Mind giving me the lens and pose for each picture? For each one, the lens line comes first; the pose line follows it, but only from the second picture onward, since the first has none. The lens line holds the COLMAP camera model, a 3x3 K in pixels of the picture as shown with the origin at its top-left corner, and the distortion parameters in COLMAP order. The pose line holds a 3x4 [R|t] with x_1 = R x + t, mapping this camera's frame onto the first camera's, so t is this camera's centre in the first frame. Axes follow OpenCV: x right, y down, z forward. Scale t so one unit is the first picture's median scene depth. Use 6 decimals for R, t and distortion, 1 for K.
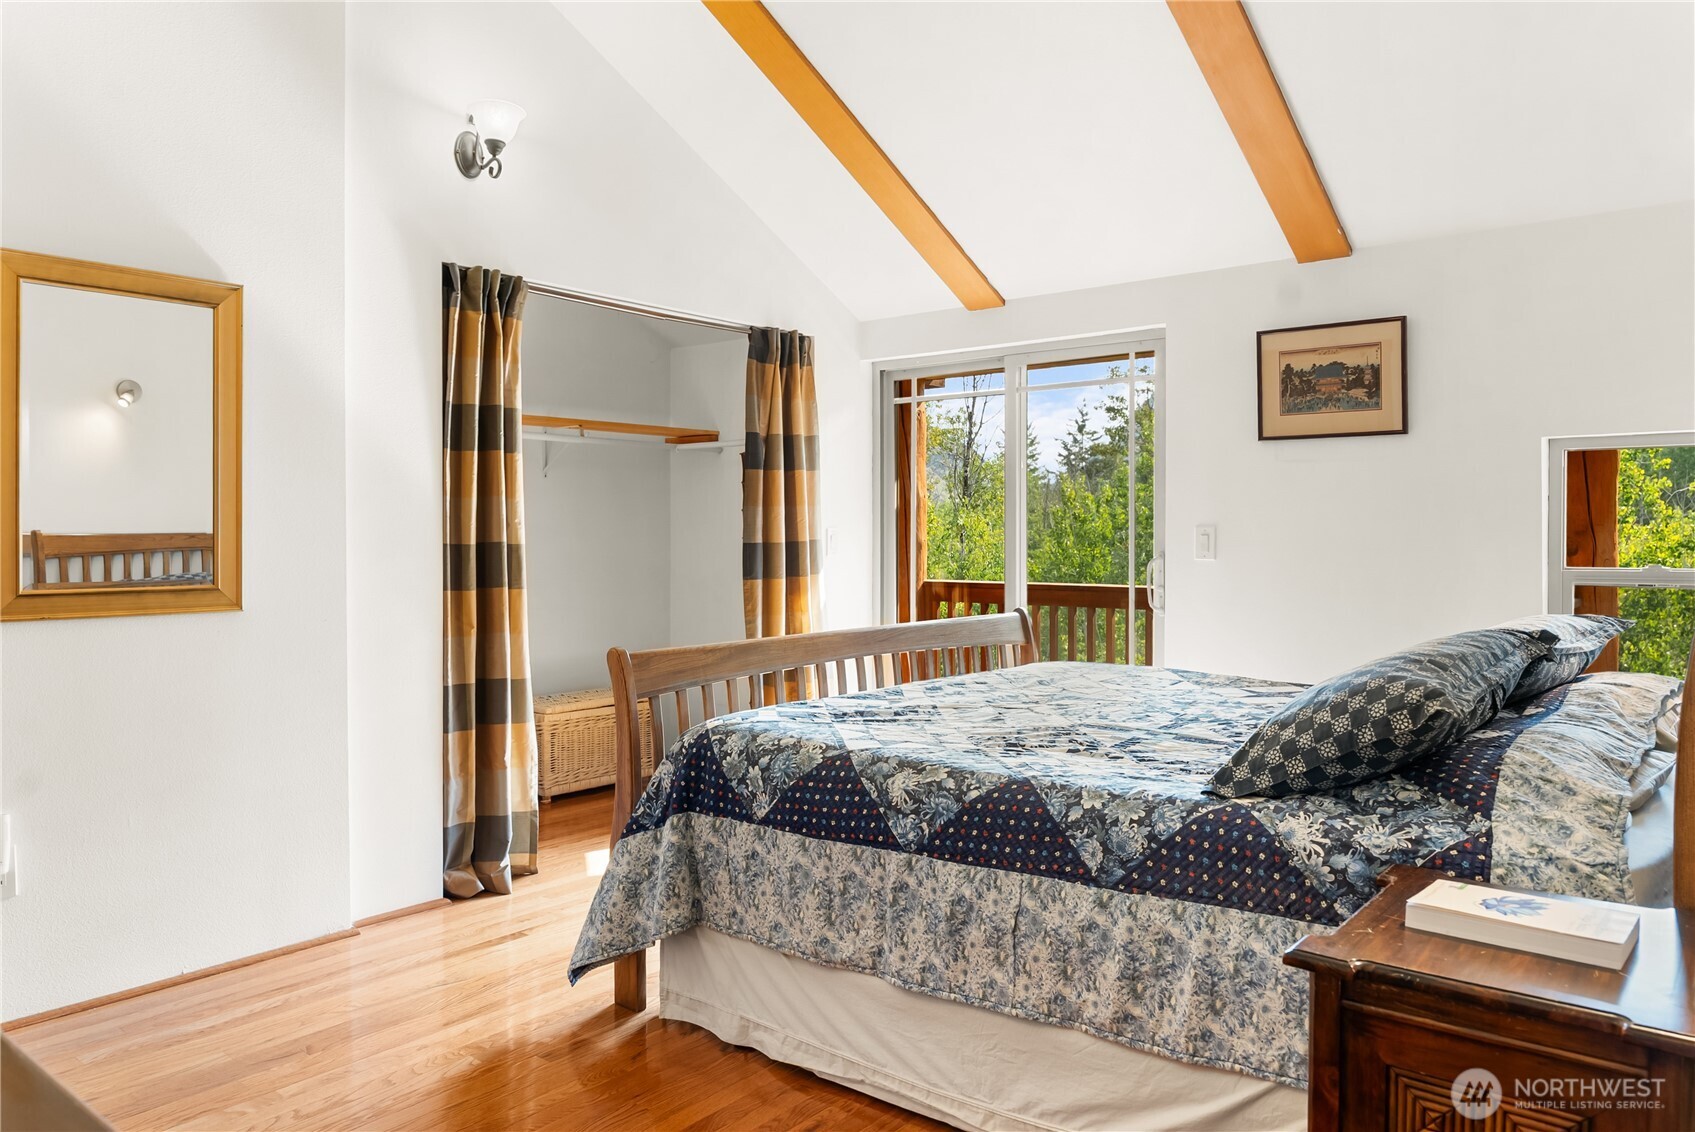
lens RADIAL K [[1184.0, 0, 844.1], [0, 1184.0, 529.7], [0, 0, 1]] dist [-0.005110, -0.001707]
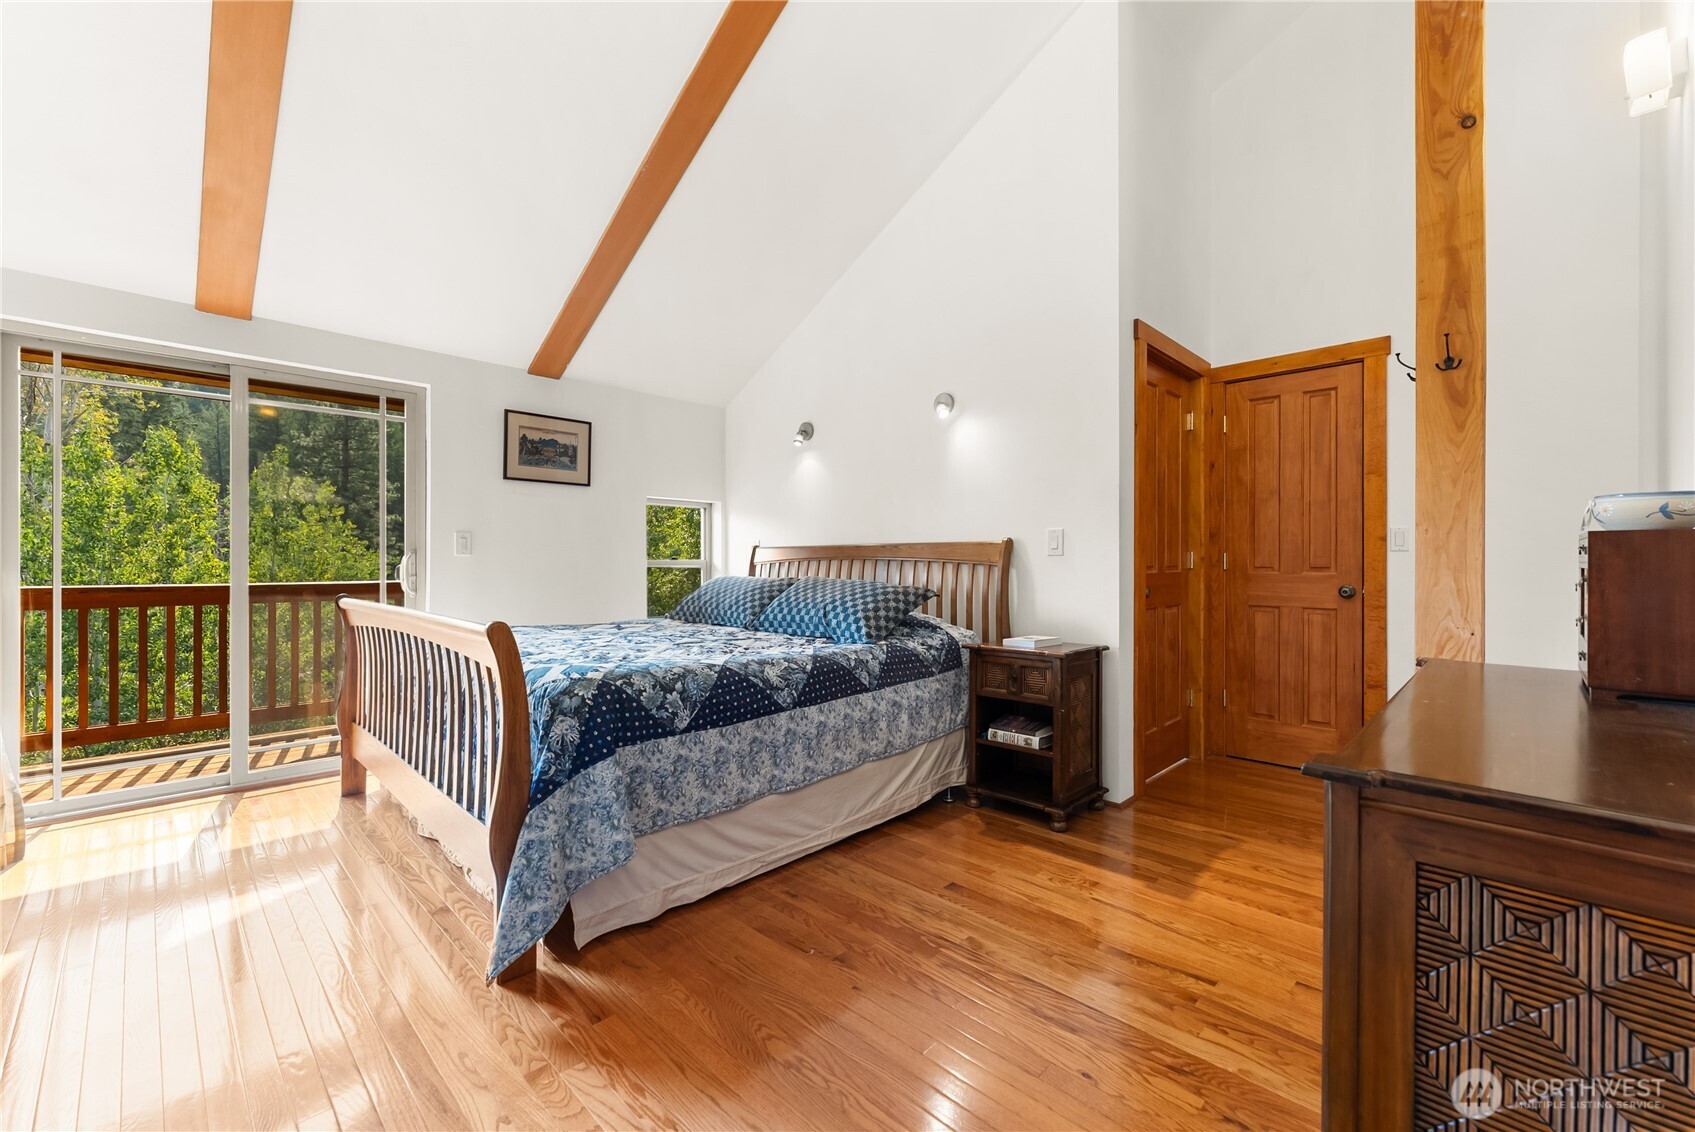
lens RADIAL K [[689.7, 0, 847.5], [0, 689.7, 566.0], [0, 0, 1]] dist [-0.002336, -0.000322]
pose [[0.094340, -0.001815, 0.995538, -0.816110], [-0.003635, 0.999991, 0.002168, 0.057440], [-0.995533, -0.003823, 0.094333, 0.734073]]
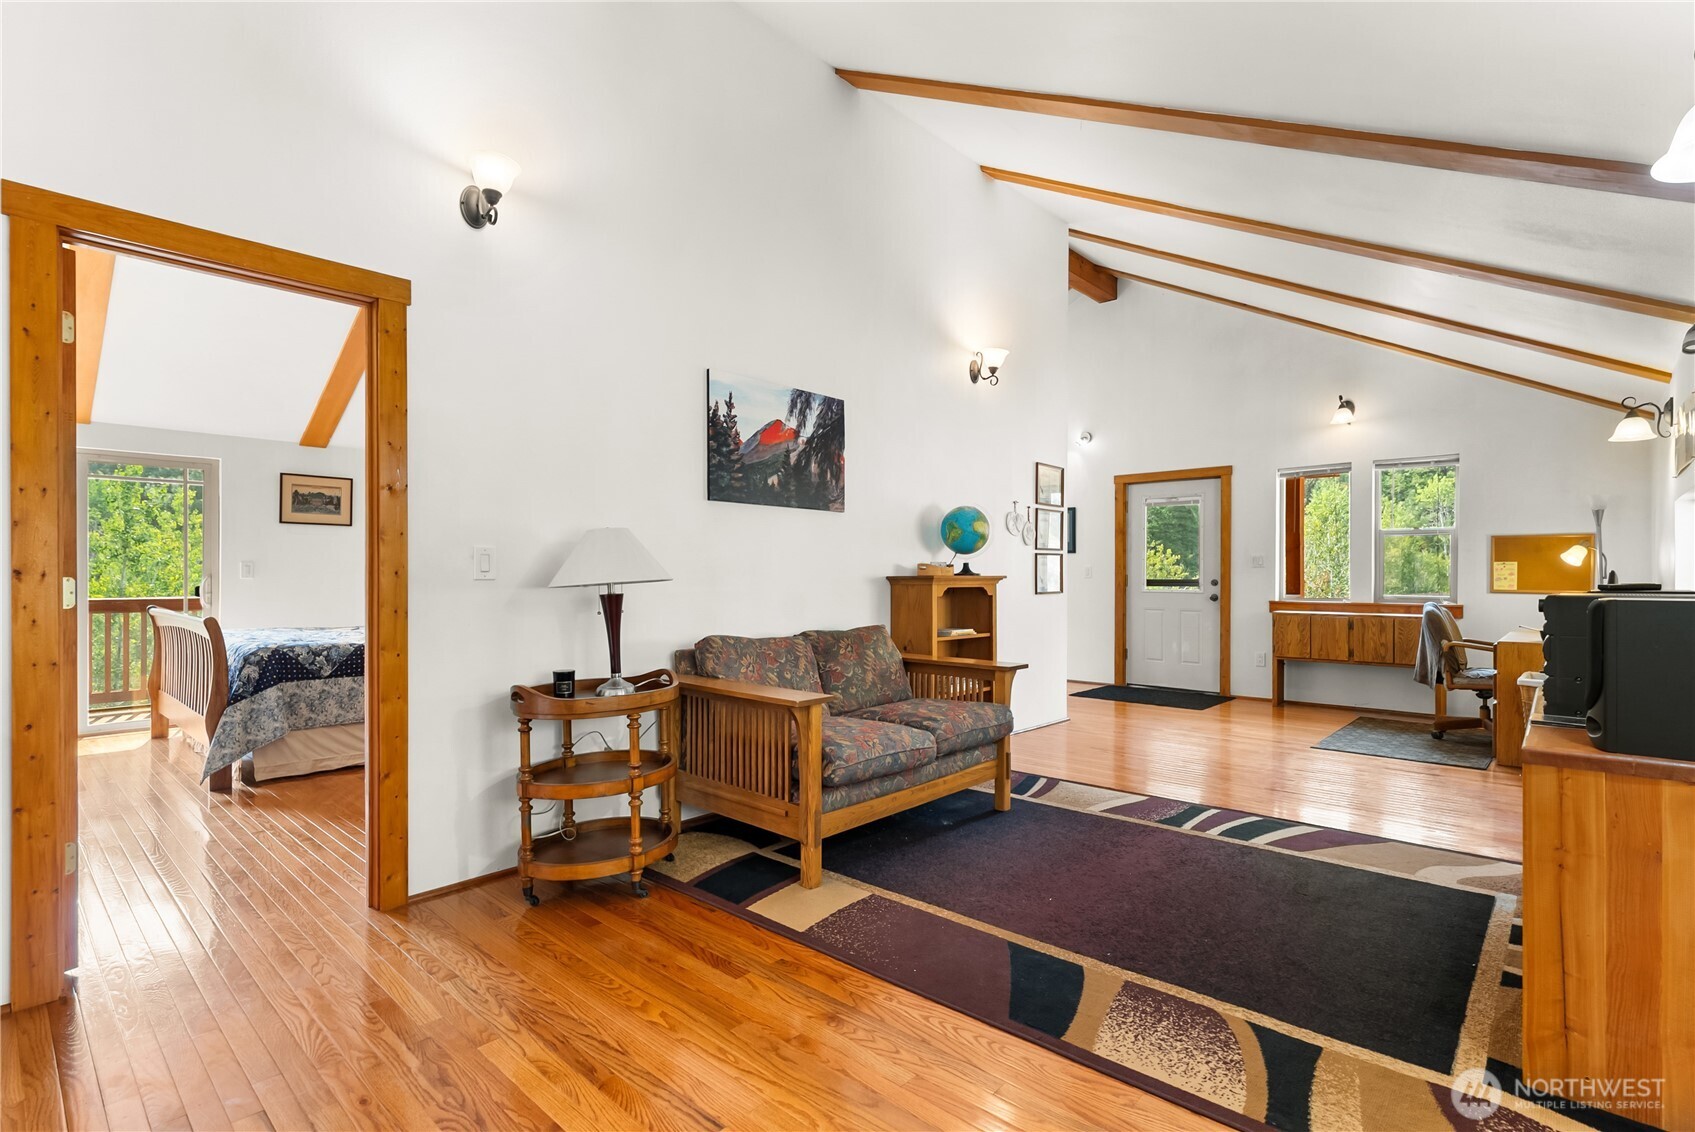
lens RADIAL K [[810.8, 0, 842.7], [0, 810.8, 574.8], [0, 0, 1]] dist [0.000135, 0.000149]
pose [[0.064760, 0.001143, 0.997900, -1.684676], [-0.001136, 0.999999, -0.001072, 0.031151], [-0.997900, -0.001064, 0.064761, -0.193057]]
